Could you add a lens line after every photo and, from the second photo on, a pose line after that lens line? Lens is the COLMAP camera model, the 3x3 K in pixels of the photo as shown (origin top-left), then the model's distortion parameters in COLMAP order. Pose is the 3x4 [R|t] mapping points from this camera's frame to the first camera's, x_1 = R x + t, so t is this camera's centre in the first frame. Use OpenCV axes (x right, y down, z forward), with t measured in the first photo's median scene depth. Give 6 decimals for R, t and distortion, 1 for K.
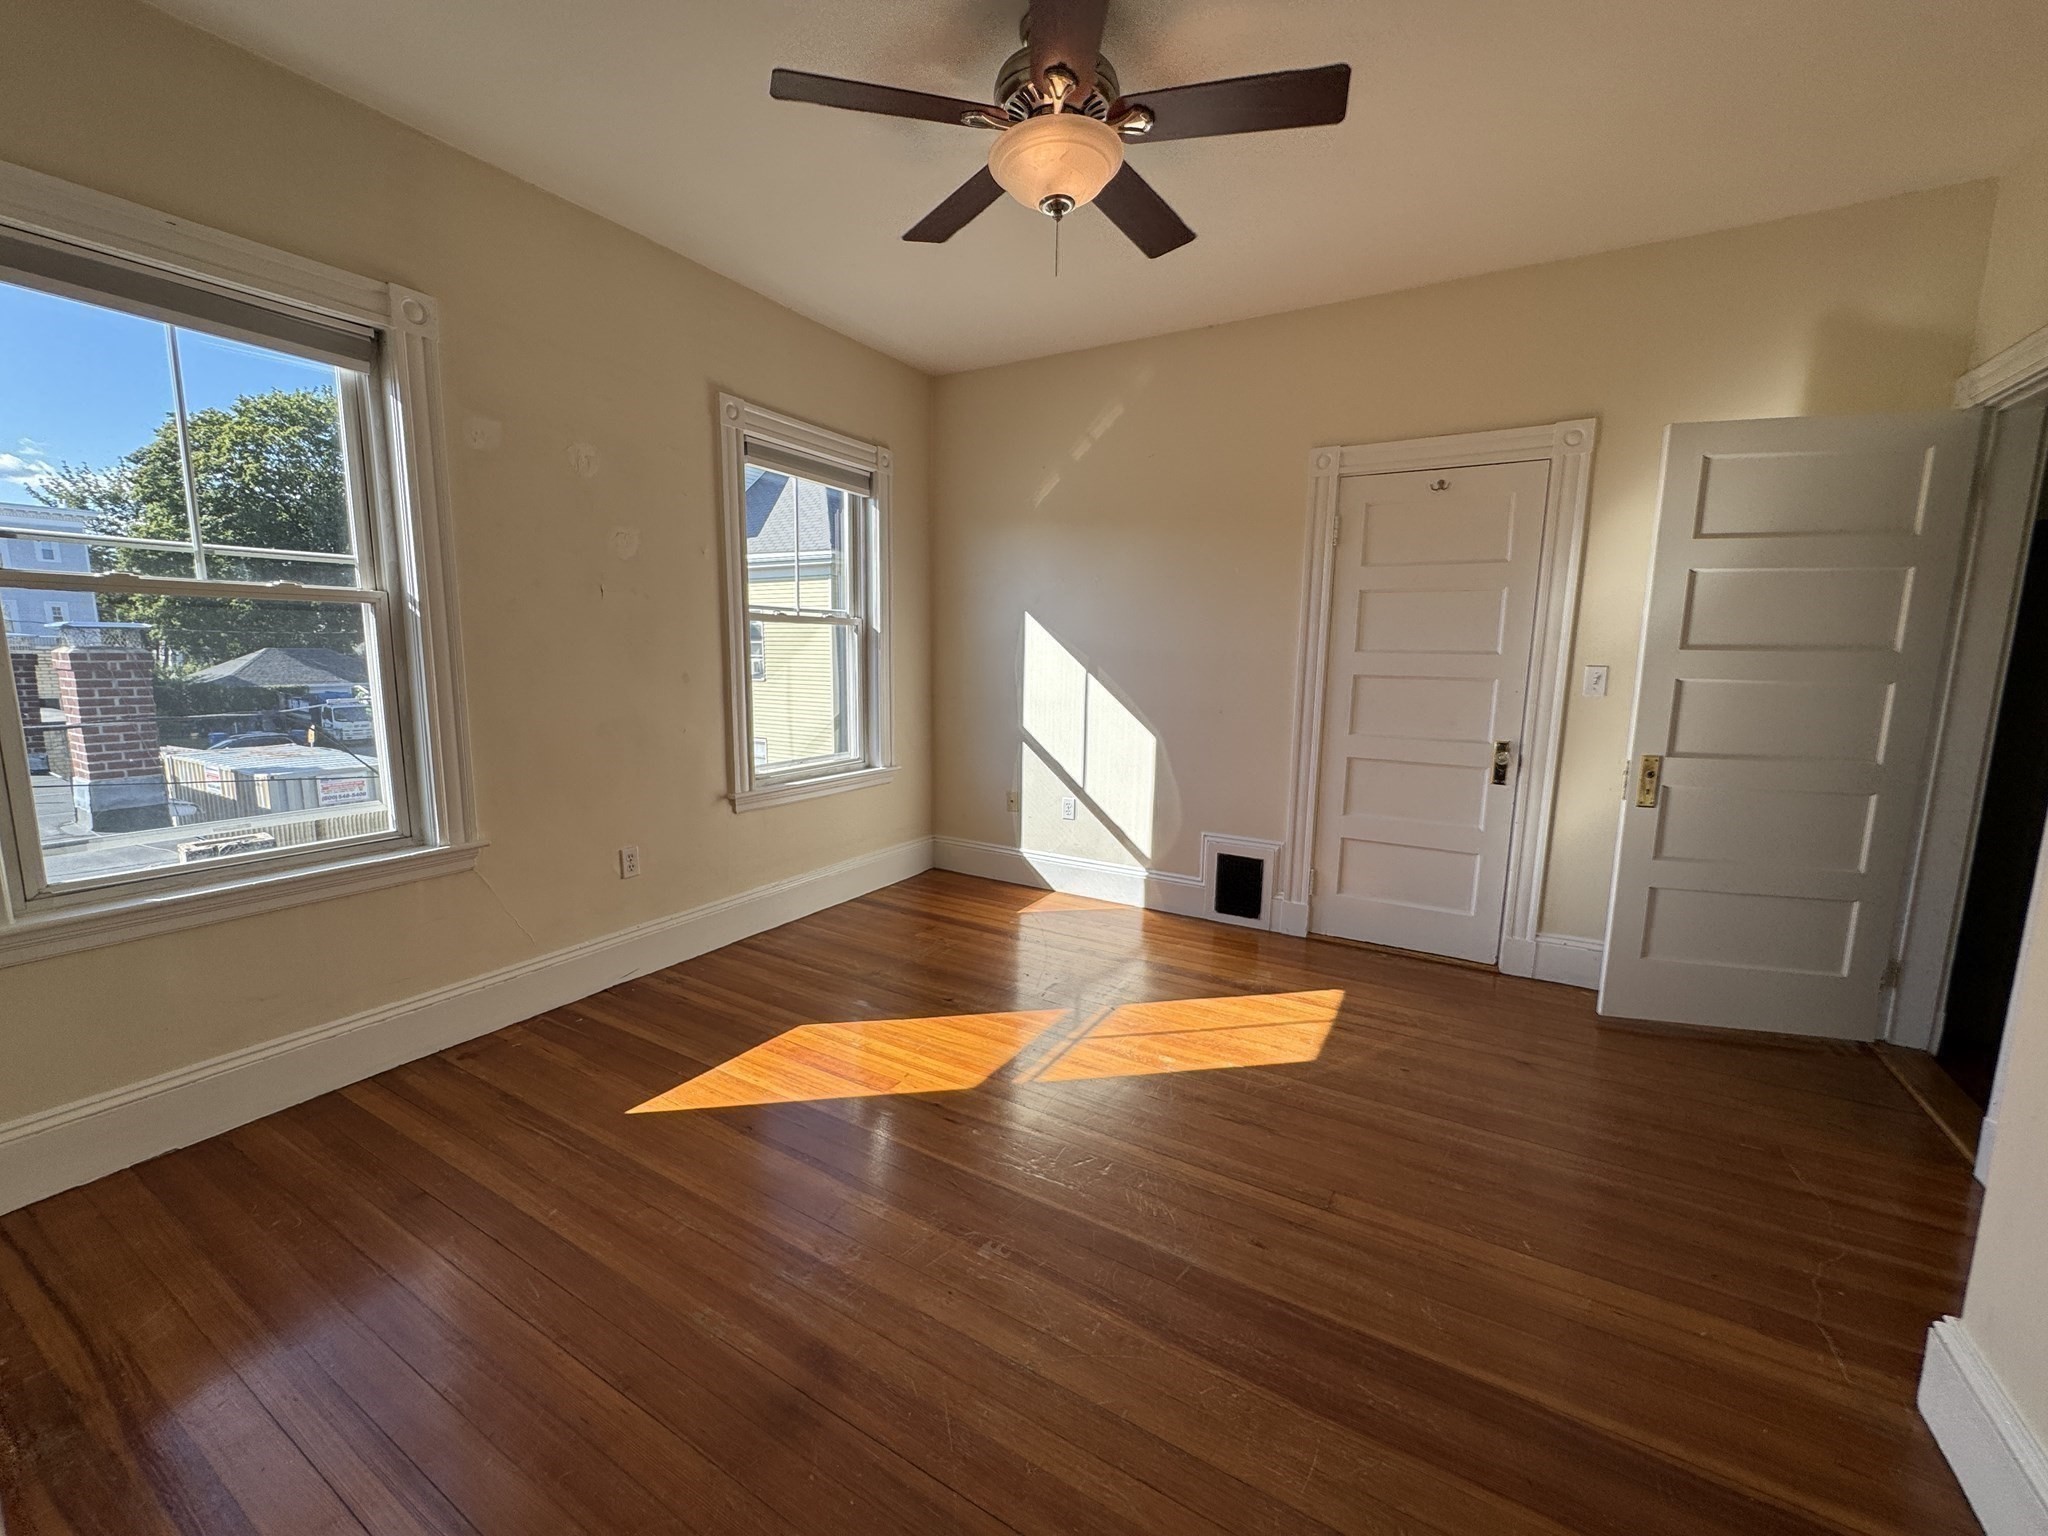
lens RADIAL K [[817.2, 0, 1013.4], [0, 817.2, 764.0], [0, 0, 1]] dist [-0.001307, 0.000130]
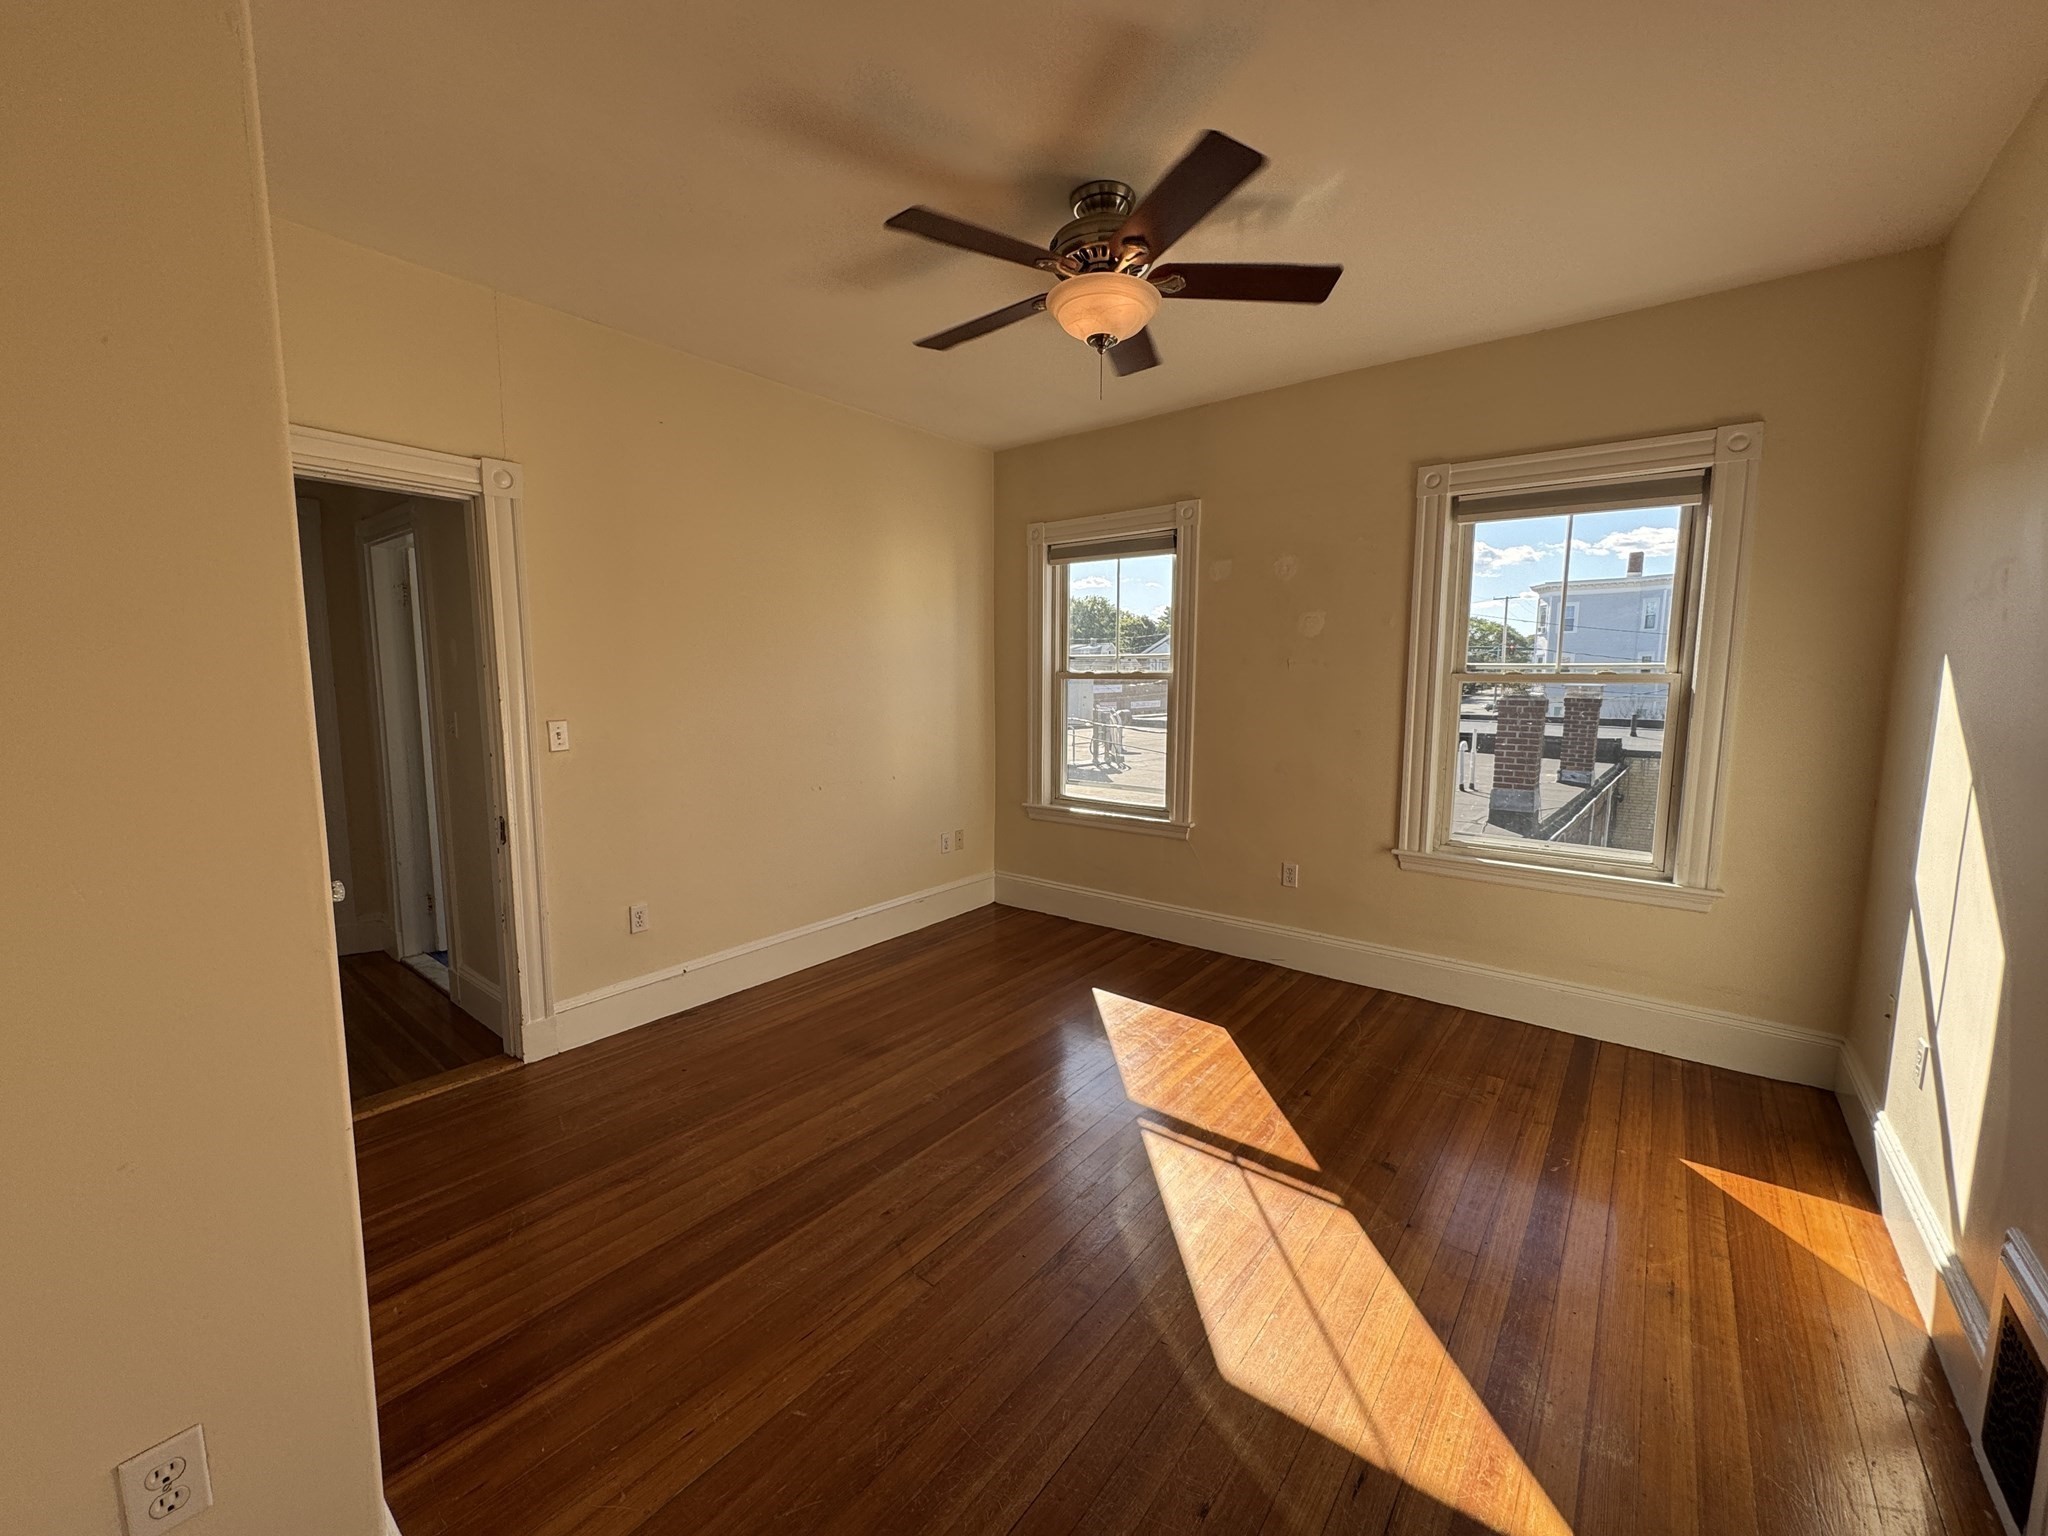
lens RADIAL K [[817.2, 0, 1034.4], [0, 817.2, 773.5], [0, 0, 1]] dist [-0.001307, 0.000130]
pose [[-0.116338, 0.107016, -0.987427, 0.848113], [-0.148556, 0.981120, 0.123835, -0.137620], [0.982037, 0.161095, -0.098244, 0.746253]]
